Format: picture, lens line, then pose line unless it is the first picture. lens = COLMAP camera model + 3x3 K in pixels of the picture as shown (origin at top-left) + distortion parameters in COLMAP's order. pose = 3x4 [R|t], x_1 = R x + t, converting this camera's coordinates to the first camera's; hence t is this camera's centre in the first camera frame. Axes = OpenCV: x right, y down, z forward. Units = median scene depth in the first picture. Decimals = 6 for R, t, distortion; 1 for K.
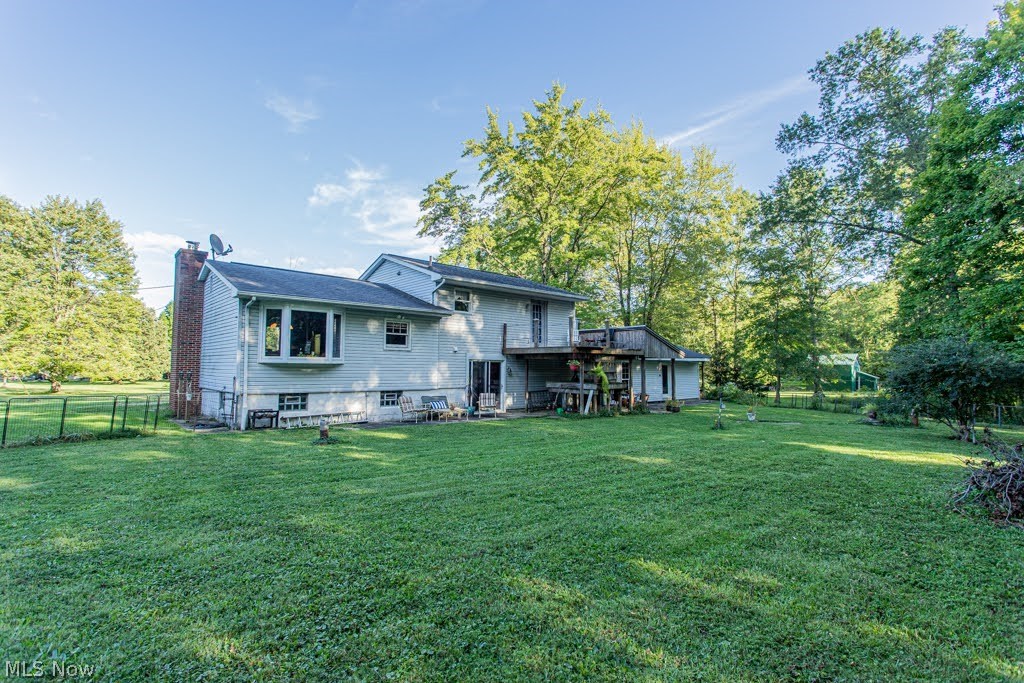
lens RADIAL K [[486.3, 0, 512.0], [0, 486.3, 341.5], [0, 0, 1]] dist [0.007551, 0.000023]
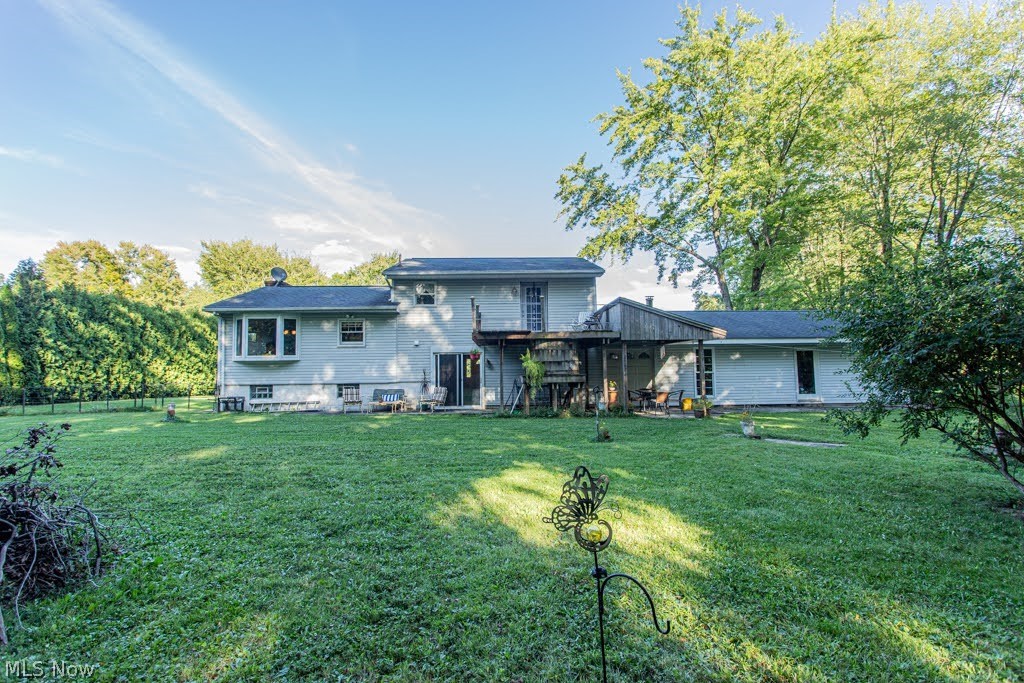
lens RADIAL K [[486.3, 0, 512.0], [0, 486.3, 341.5], [0, 0, 1]] dist [0.007551, 0.000023]
pose [[0.763780, -0.055268, -0.643106, 0.689237], [0.054128, 0.998302, -0.021508, 0.045780], [0.643203, -0.018383, 0.765475, 0.365654]]
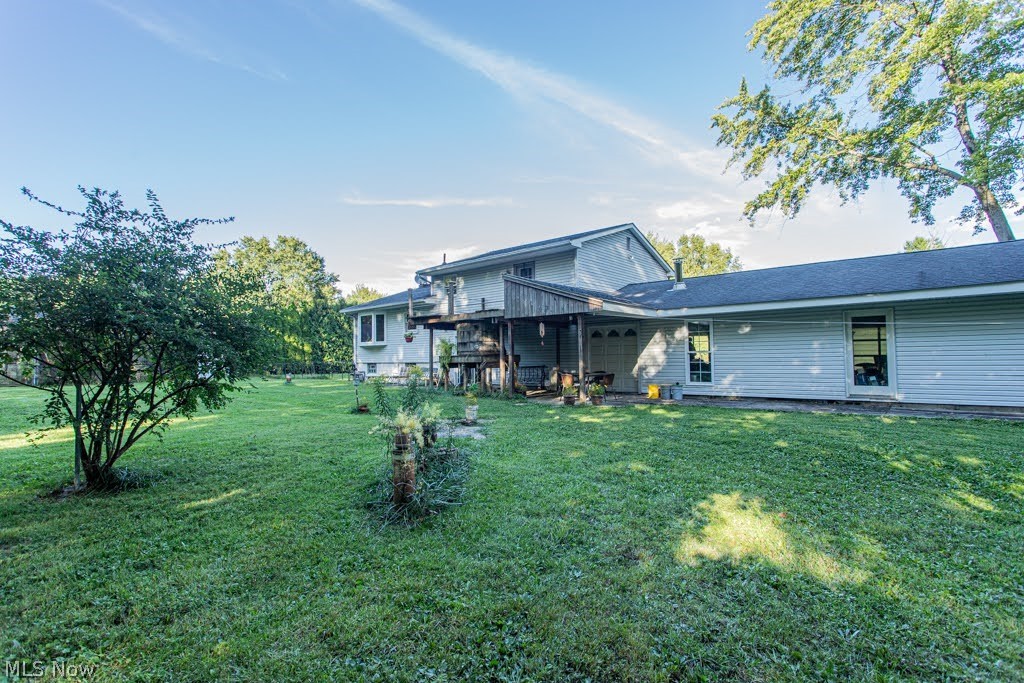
lens RADIAL K [[486.3, 0, 512.0], [0, 486.3, 341.5], [0, 0, 1]] dist [0.007551, 0.000023]
pose [[0.131469, -0.042973, -0.990388, 1.077233], [0.070067, 0.996964, -0.033958, 0.099481], [0.988841, -0.064929, 0.134081, 1.016247]]
